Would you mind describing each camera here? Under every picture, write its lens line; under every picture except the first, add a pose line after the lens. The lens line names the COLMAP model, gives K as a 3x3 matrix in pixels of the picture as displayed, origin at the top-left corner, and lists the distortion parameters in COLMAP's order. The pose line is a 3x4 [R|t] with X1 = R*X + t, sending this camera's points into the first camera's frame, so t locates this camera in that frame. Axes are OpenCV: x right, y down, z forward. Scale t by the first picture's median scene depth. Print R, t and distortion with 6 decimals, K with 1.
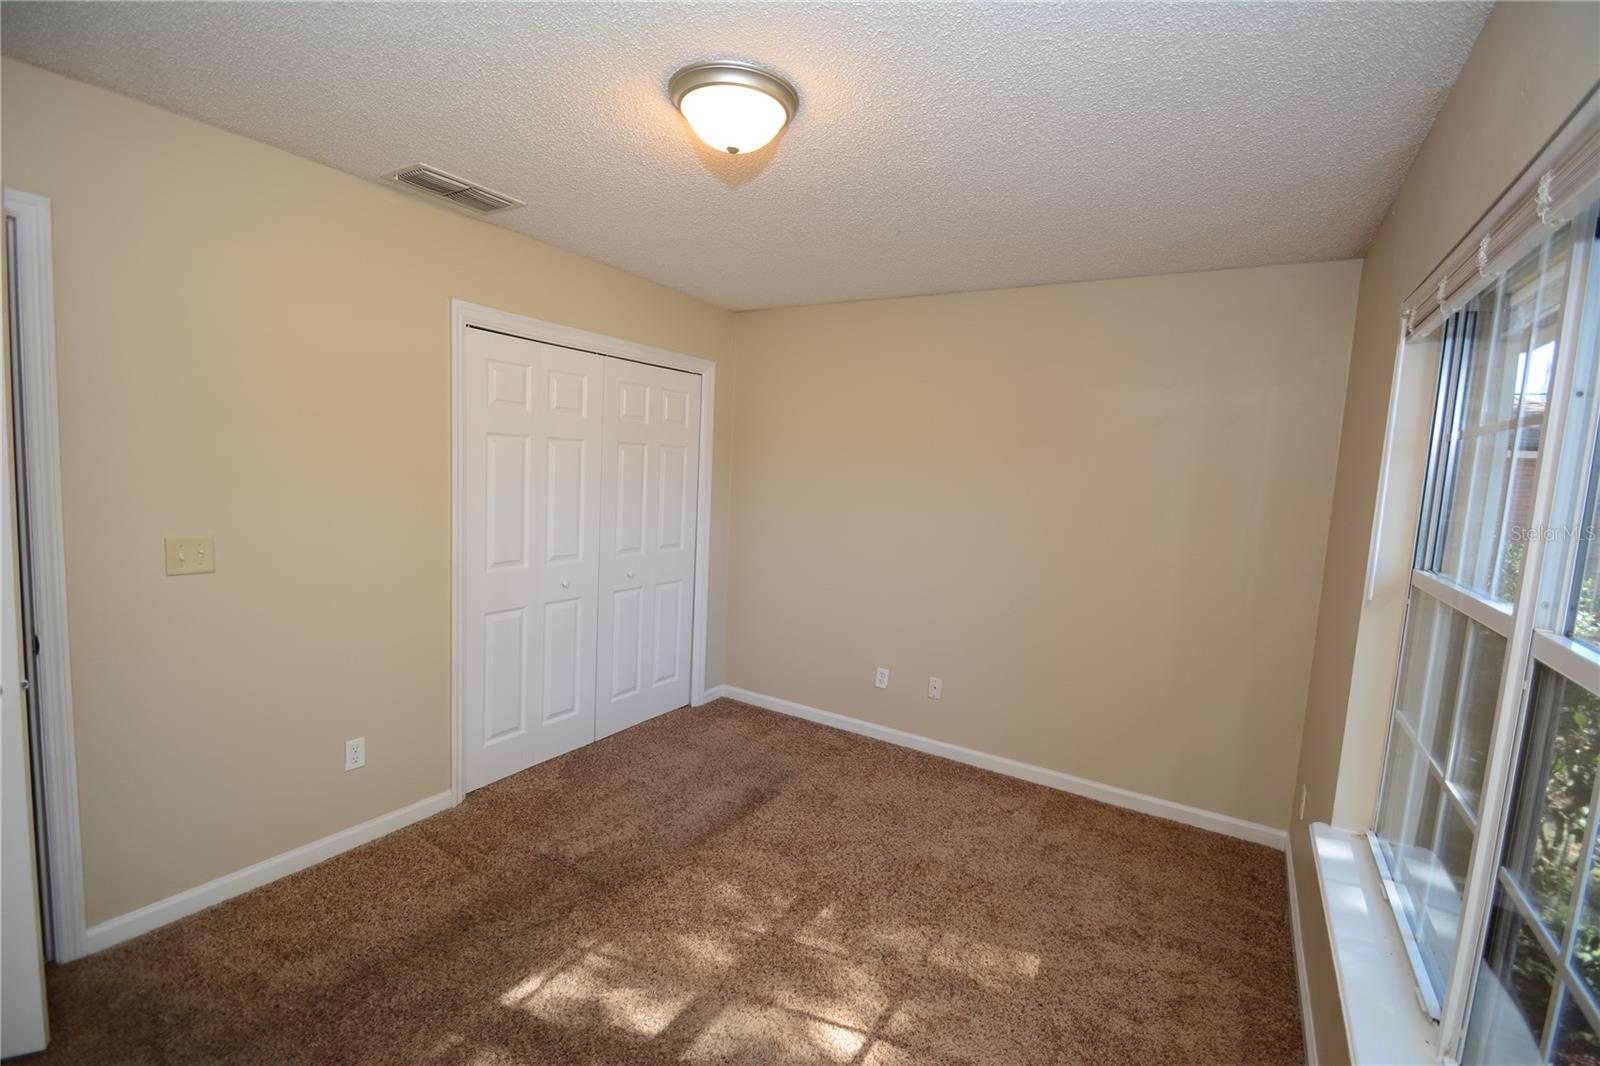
lens RADIAL K [[712.2, 0, 798.4], [0, 712.2, 536.4], [0, 0, 1]] dist [0.001396, -0.000484]
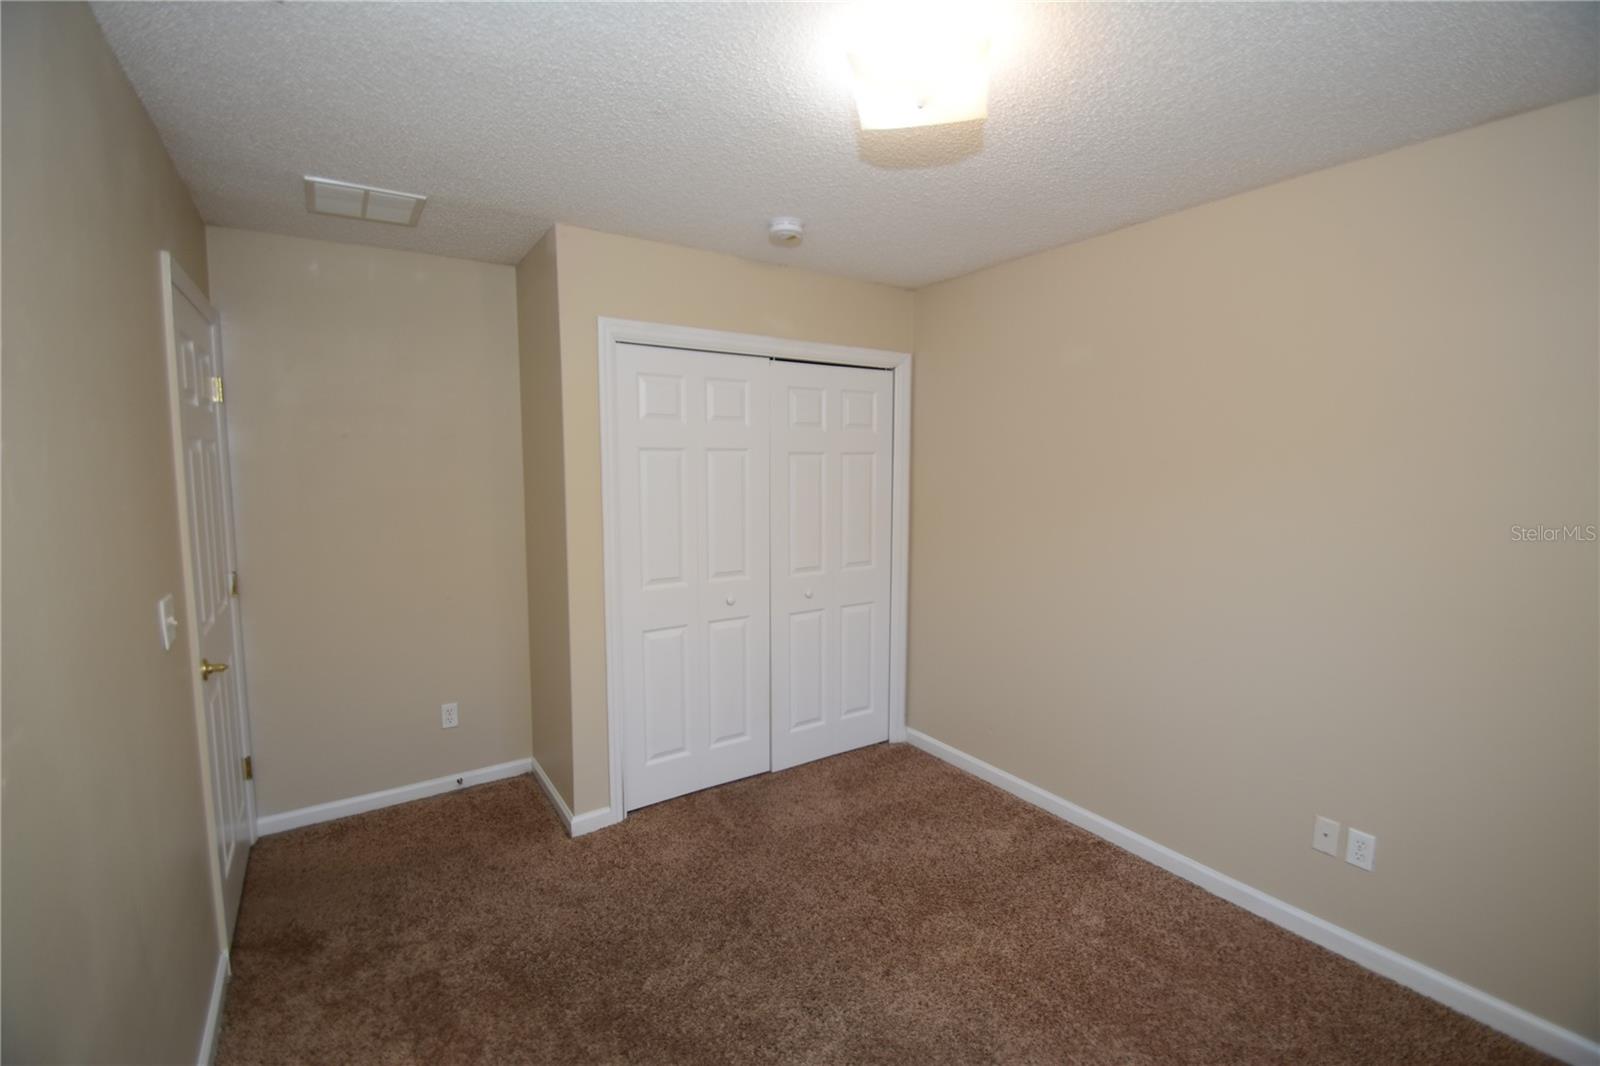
lens RADIAL K [[660.8, 0, 800.0], [0, 660.8, 533.0], [0, 0, 1]] dist [-0.001090, -0.000125]
pose [[0.888181, 0.003275, -0.459481, 0.138625], [-0.010120, 0.999871, -0.012436, -0.014789], [0.459382, 0.015695, 0.888100, 0.225755]]
